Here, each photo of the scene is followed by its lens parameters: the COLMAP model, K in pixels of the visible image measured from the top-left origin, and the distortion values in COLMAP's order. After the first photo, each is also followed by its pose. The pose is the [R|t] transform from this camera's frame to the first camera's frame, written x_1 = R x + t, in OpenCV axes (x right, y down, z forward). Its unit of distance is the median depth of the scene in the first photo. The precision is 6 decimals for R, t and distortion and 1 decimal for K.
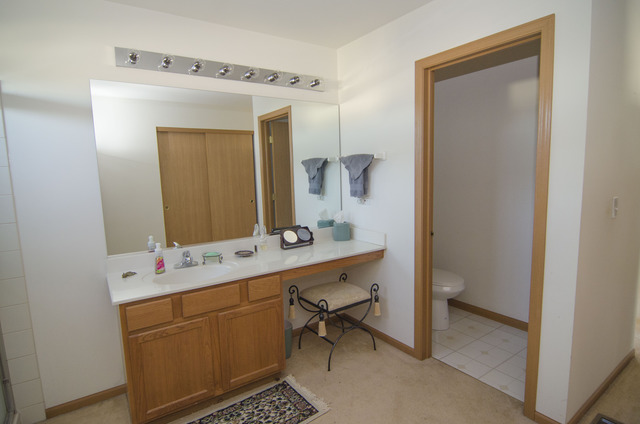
lens RADIAL K [[339.7, 0, 319.8], [0, 339.7, 214.7], [0, 0, 1]] dist [-0.005364, -0.000174]
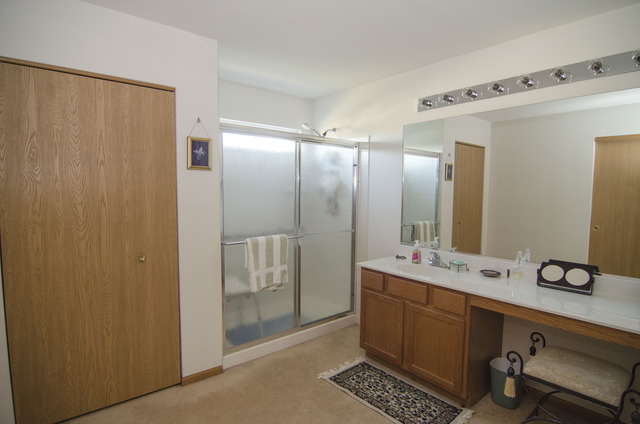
lens RADIAL K [[339.7, 0, 320.0], [0, 339.7, 210.7], [0, 0, 1]] dist [-0.005364, -0.000174]
pose [[0.117310, 0.102924, -0.987747, 0.776707], [-0.138572, 0.986581, 0.086345, -0.090951], [0.983380, 0.126745, 0.129998, 0.447456]]
